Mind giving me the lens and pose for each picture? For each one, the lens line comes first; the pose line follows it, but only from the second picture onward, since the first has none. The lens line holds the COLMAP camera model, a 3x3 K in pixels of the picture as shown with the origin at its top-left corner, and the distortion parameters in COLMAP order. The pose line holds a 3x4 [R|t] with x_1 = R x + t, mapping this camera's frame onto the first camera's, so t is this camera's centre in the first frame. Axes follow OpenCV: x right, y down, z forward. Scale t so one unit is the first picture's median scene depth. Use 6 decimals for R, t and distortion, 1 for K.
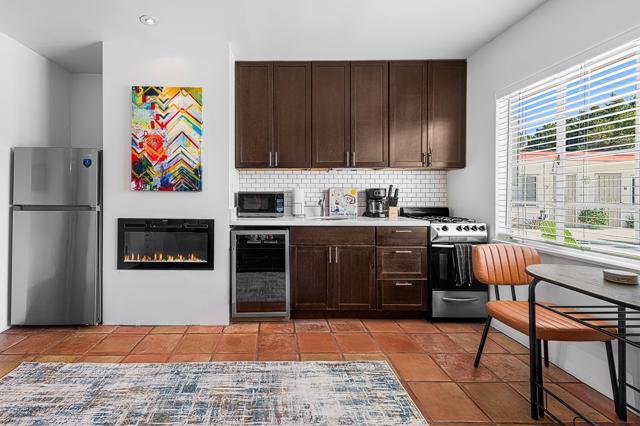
lens RADIAL K [[280.8, 0, 278.3], [0, 280.8, 198.0], [0, 0, 1]] dist [0.014170, -0.002501]
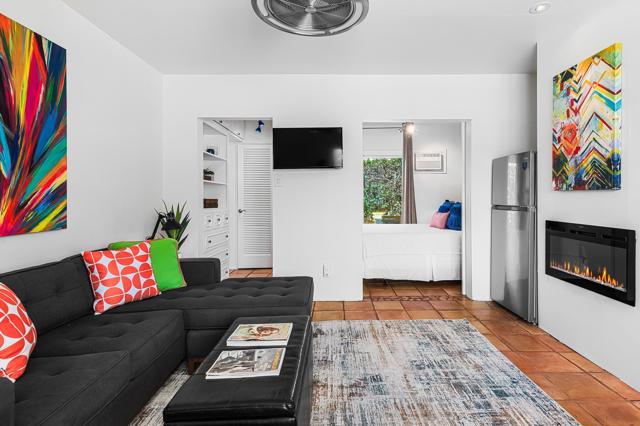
lens RADIAL K [[337.5, 0, 333.3], [0, 337.5, 201.3], [0, 0, 1]] dist [0.016324, -0.003244]
pose [[-0.007597, 0.002413, -0.999968, 0.592585], [-0.003465, 0.999991, 0.002440, 0.007207], [0.999965, 0.003483, -0.007588, 0.294842]]
